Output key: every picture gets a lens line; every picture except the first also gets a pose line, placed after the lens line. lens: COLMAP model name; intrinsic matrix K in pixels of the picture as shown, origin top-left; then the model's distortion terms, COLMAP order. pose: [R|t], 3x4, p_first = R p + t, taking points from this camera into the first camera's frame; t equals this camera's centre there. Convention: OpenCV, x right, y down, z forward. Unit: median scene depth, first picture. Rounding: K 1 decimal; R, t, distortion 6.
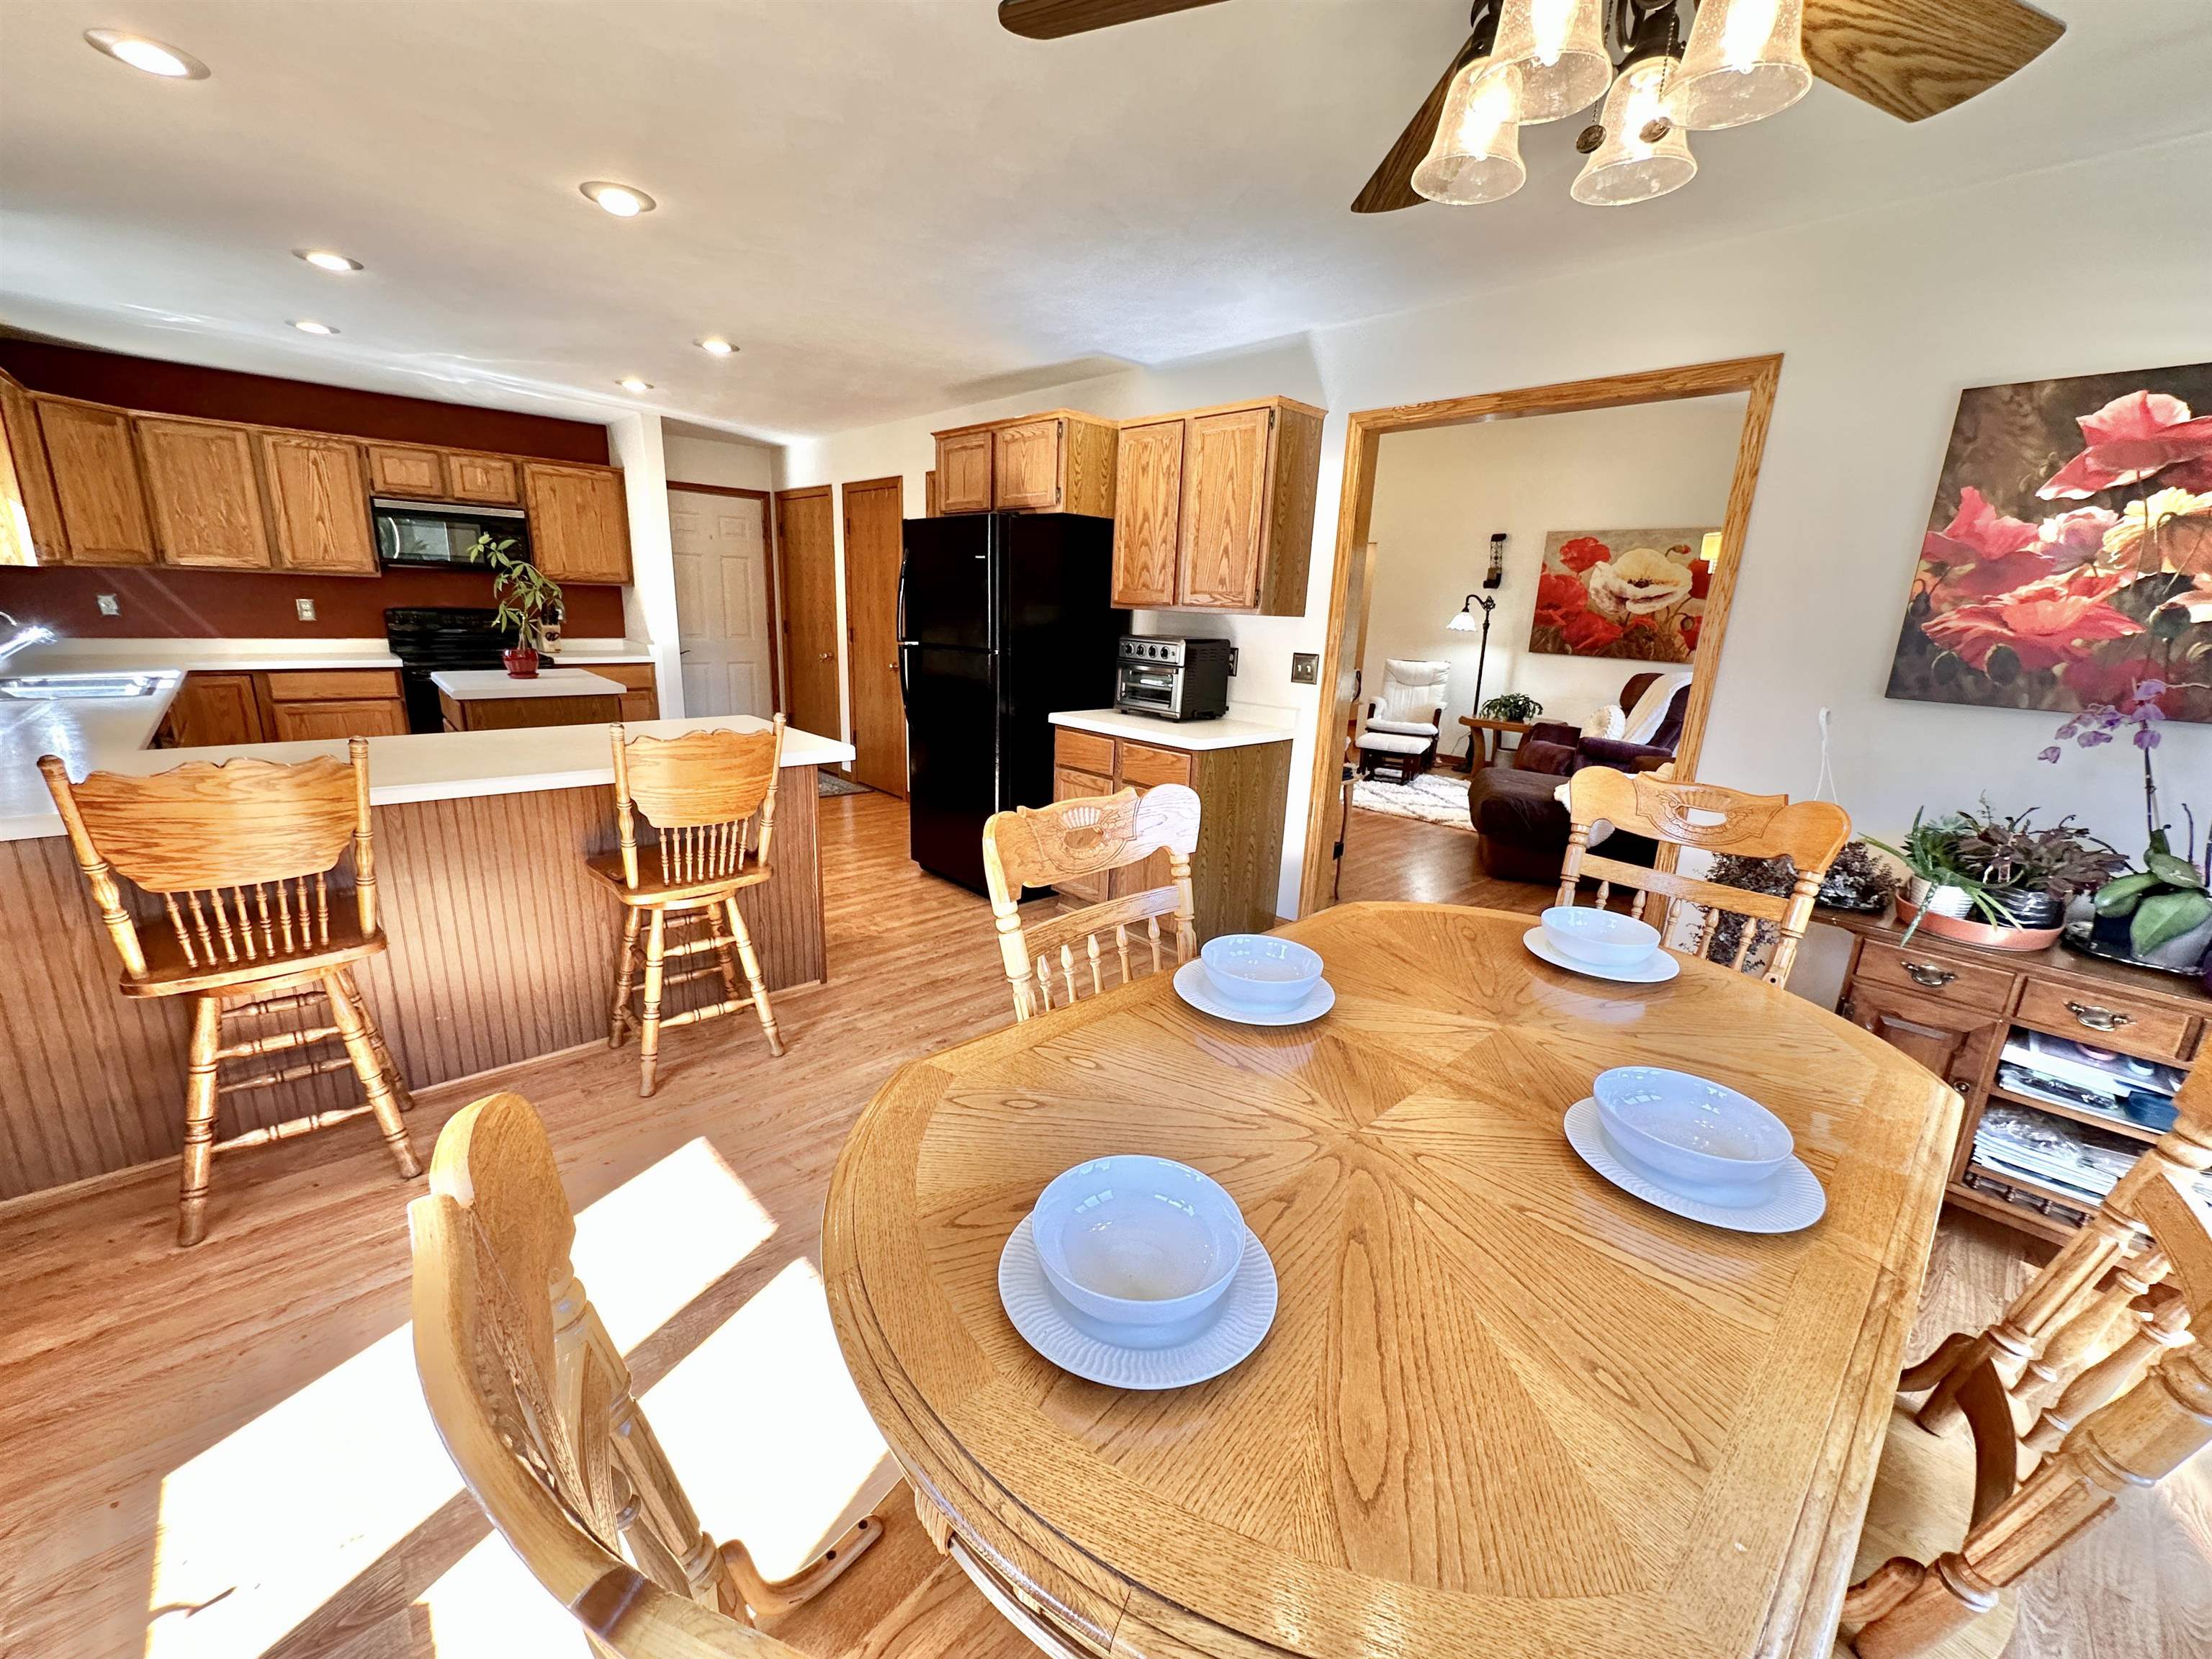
lens RADIAL K [[885.5, 0, 1107.3], [0, 885.5, 829.4], [0, 0, 1]] dist [-0.000363, 0.000107]
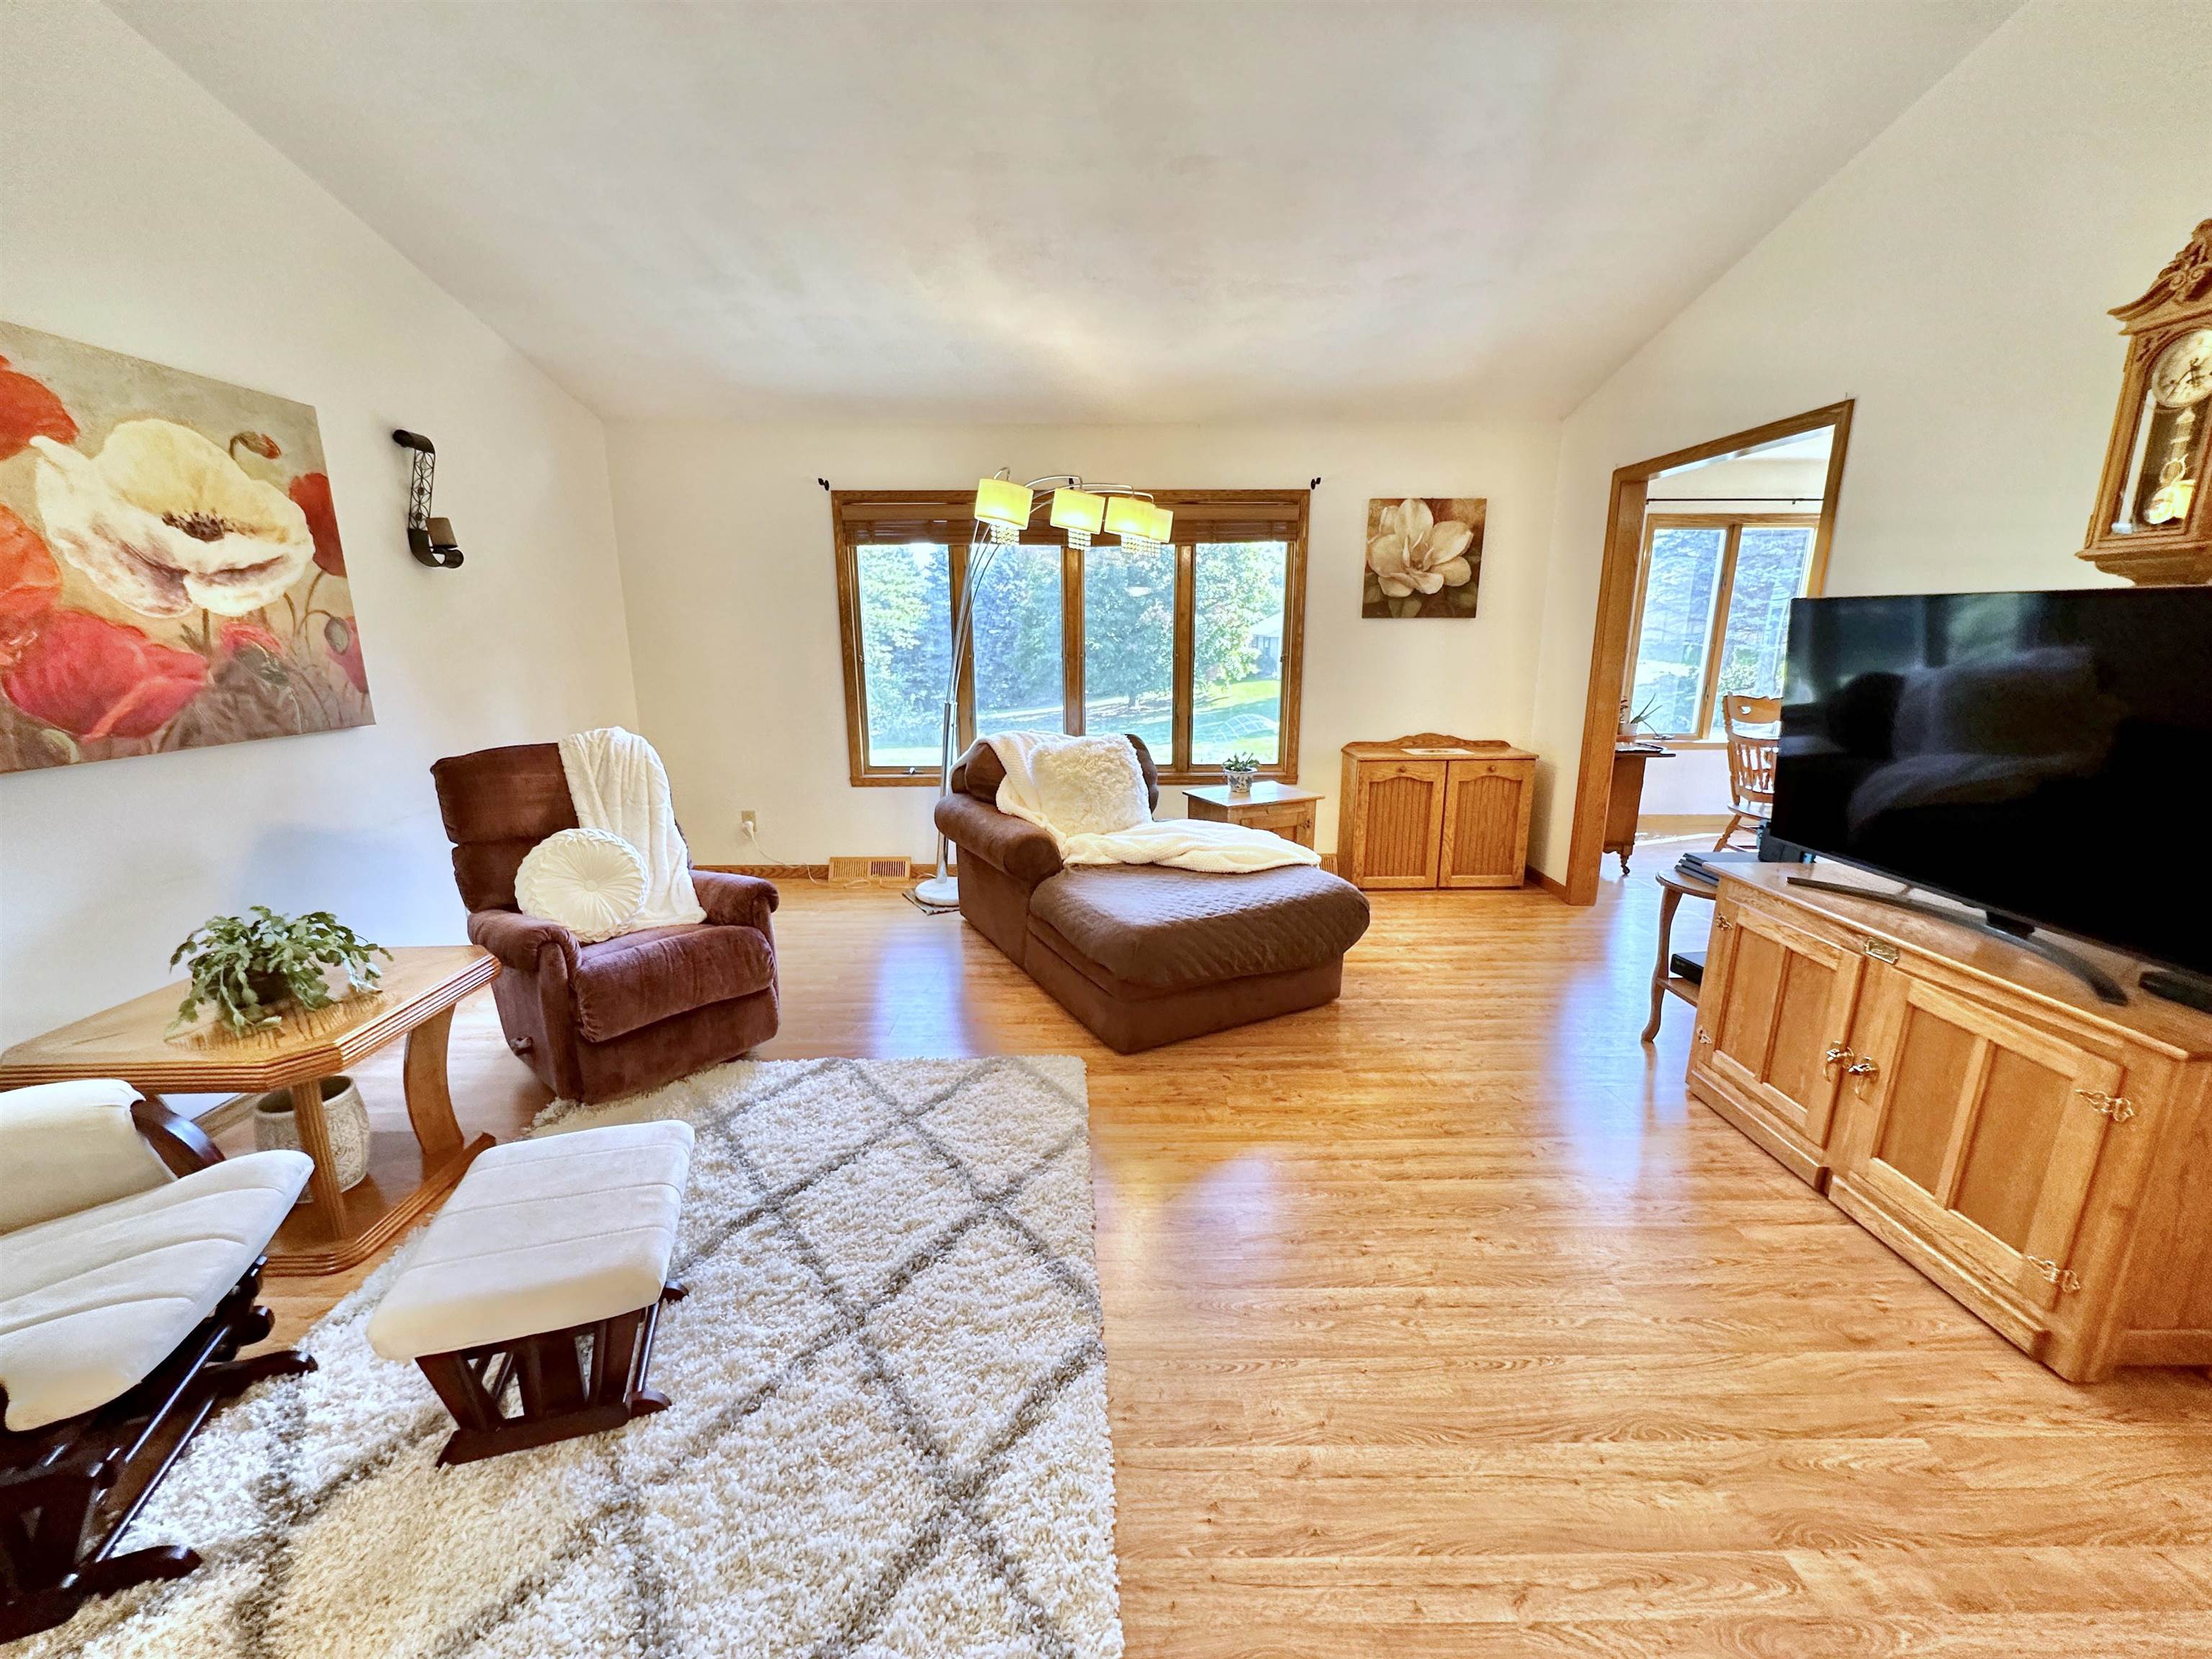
lens RADIAL K [[885.5, 0, 1107.3], [0, 885.5, 829.4], [0, 0, 1]] dist [-0.000363, 0.000107]
pose [[-0.734491, -0.189974, 0.651485, 0.119008], [0.145103, 0.893850, 0.424238, -0.342894], [-0.662924, 0.406132, -0.628958, 1.321081]]
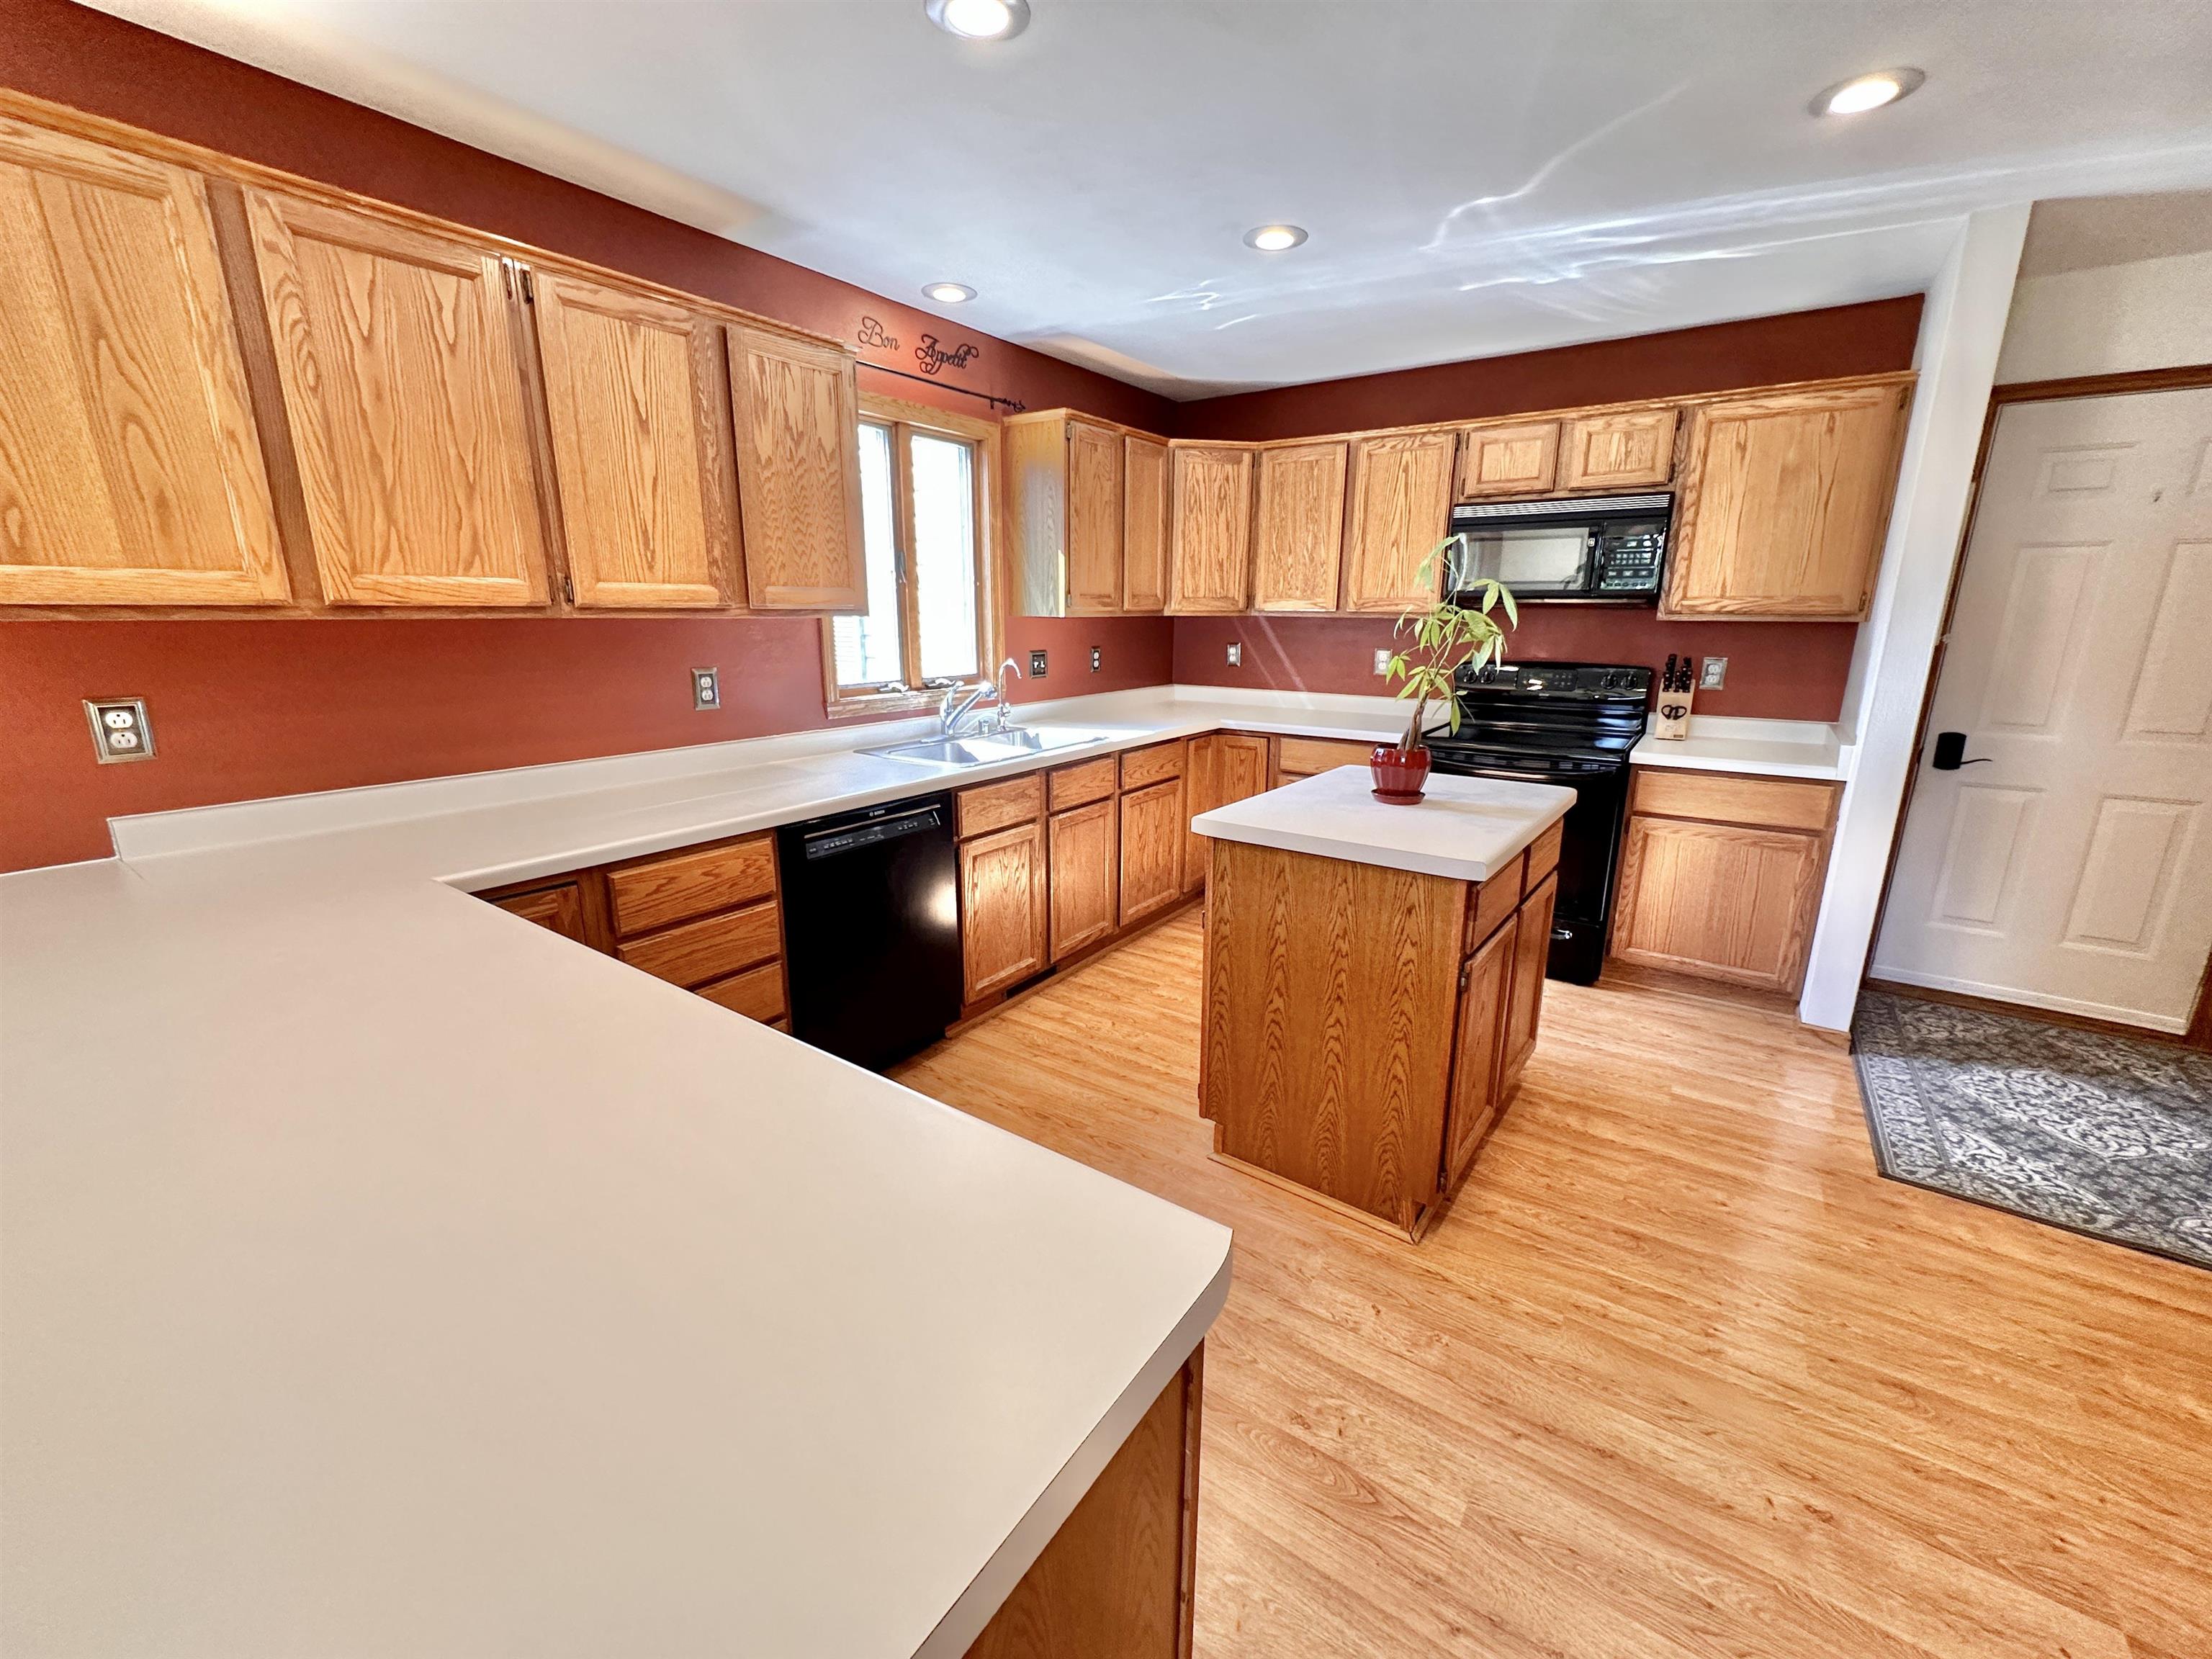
lens RADIAL K [[885.5, 0, 1107.3], [0, 885.5, 829.4], [0, 0, 1]] dist [-0.000363, 0.000107]
pose [[0.200979, 0.198245, -0.959326, -0.148457], [-0.242019, 0.958999, 0.147474, -0.152174], [0.949228, 0.202536, 0.240718, 0.570405]]
